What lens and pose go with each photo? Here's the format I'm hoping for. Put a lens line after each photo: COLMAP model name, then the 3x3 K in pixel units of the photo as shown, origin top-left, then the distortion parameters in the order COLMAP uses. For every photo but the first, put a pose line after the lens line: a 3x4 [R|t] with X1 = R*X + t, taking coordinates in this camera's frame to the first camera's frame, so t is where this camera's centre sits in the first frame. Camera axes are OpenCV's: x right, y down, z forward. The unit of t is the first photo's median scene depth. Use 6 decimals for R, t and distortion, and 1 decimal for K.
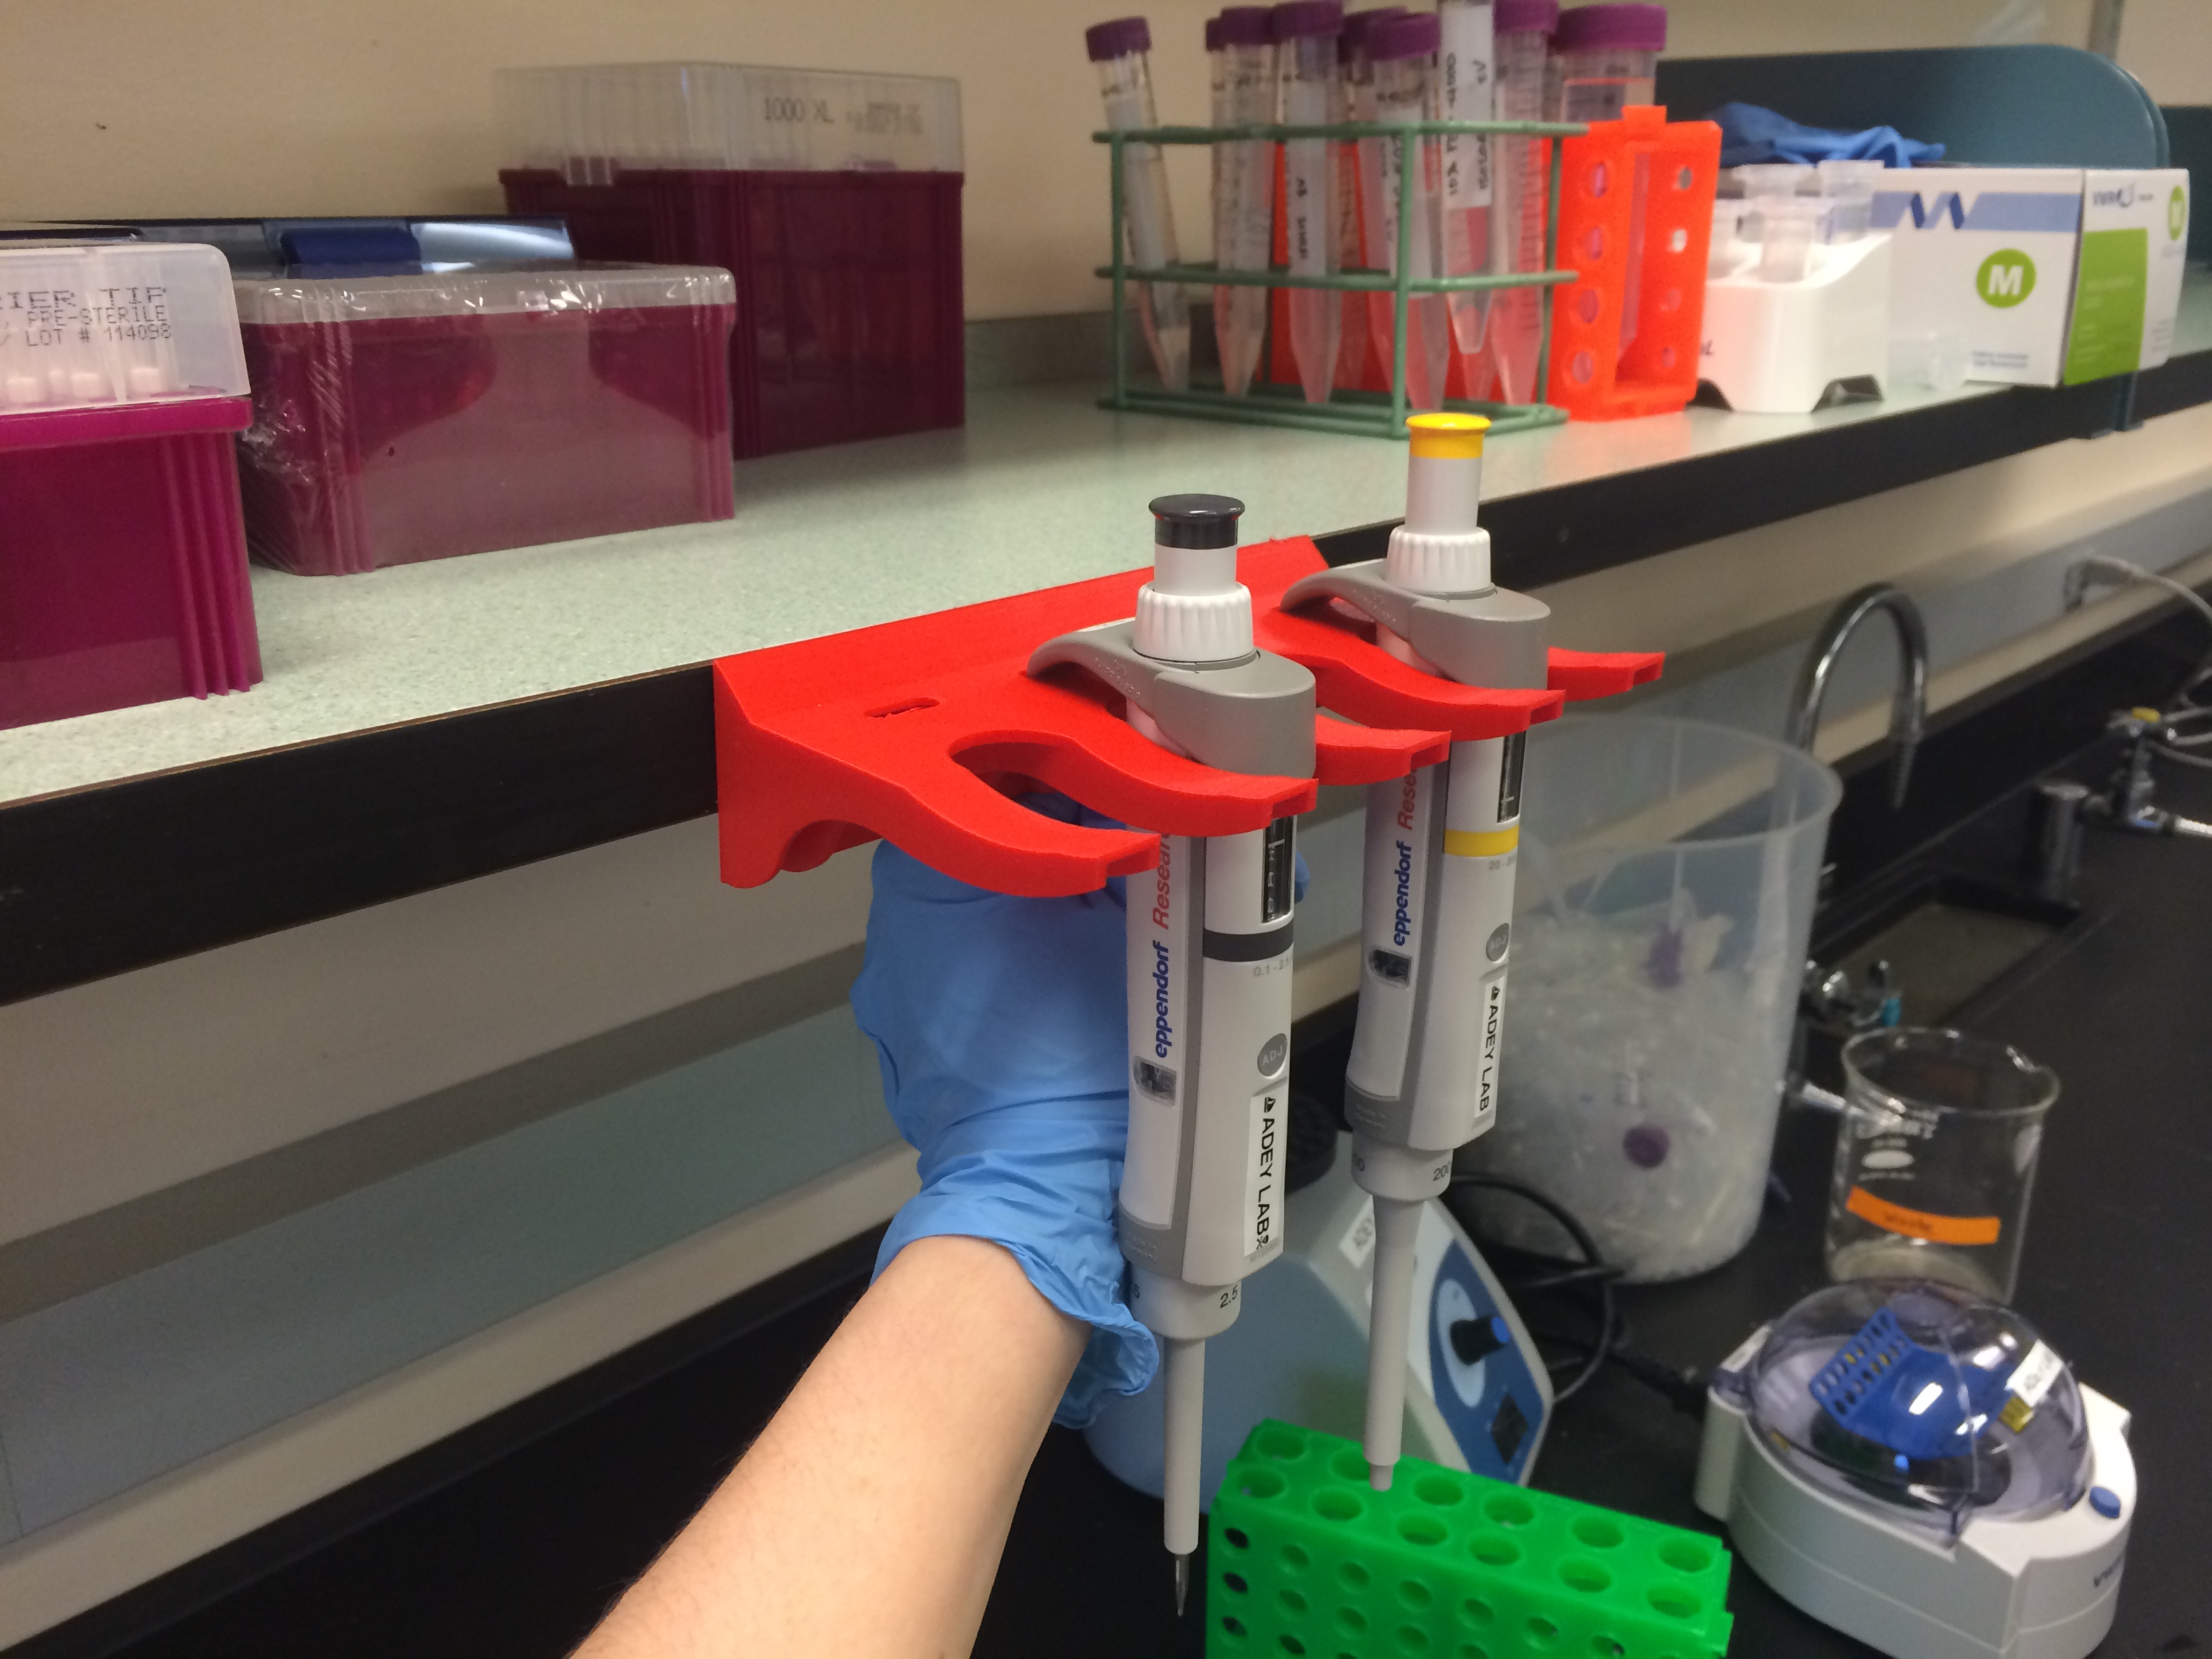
lens RADIAL K [[1960.8, 0, 1107.8], [0, 1960.8, 880.2], [0, 0, 1]] dist [0.092824, -0.148978]
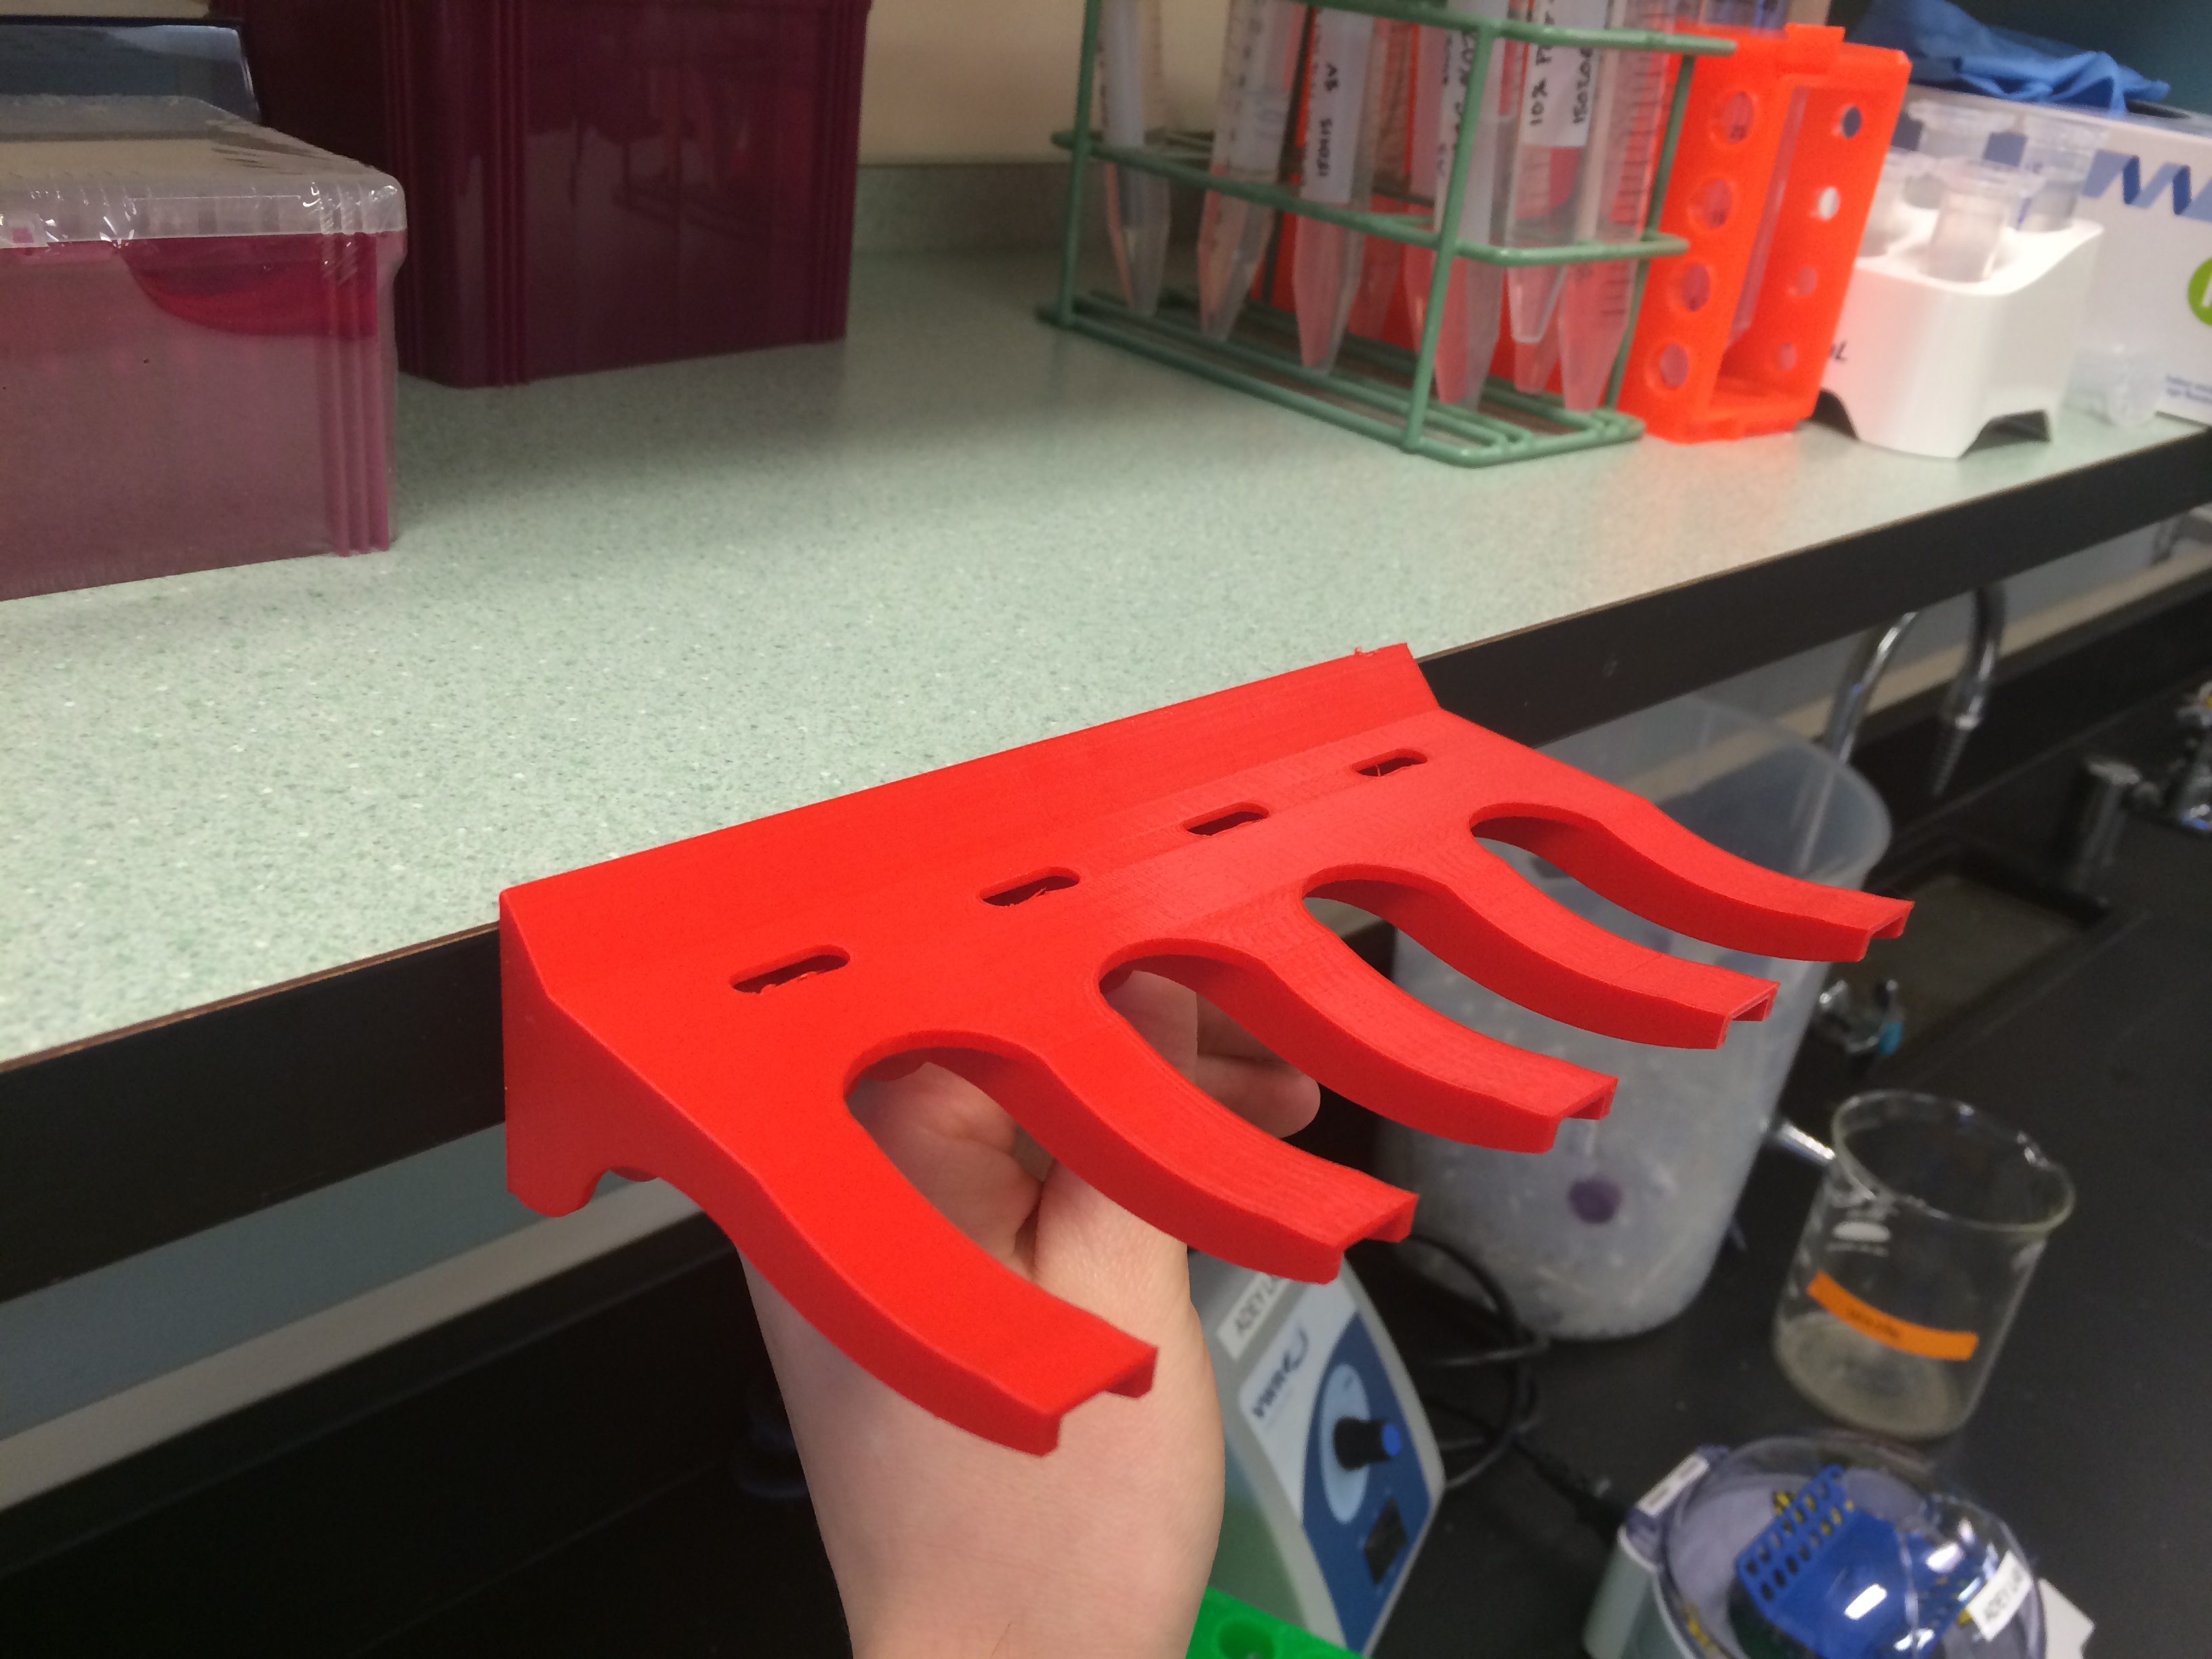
lens RADIAL K [[1960.8, 0, 1107.8], [0, 1960.8, 880.2], [0, 0, 1]] dist [0.092824, -0.148978]
pose [[0.991827, 0.126398, 0.017398, 0.038717], [-0.127589, 0.983099, 0.131291, -0.137420], [-0.000509, -0.132438, 0.991191, 0.227765]]
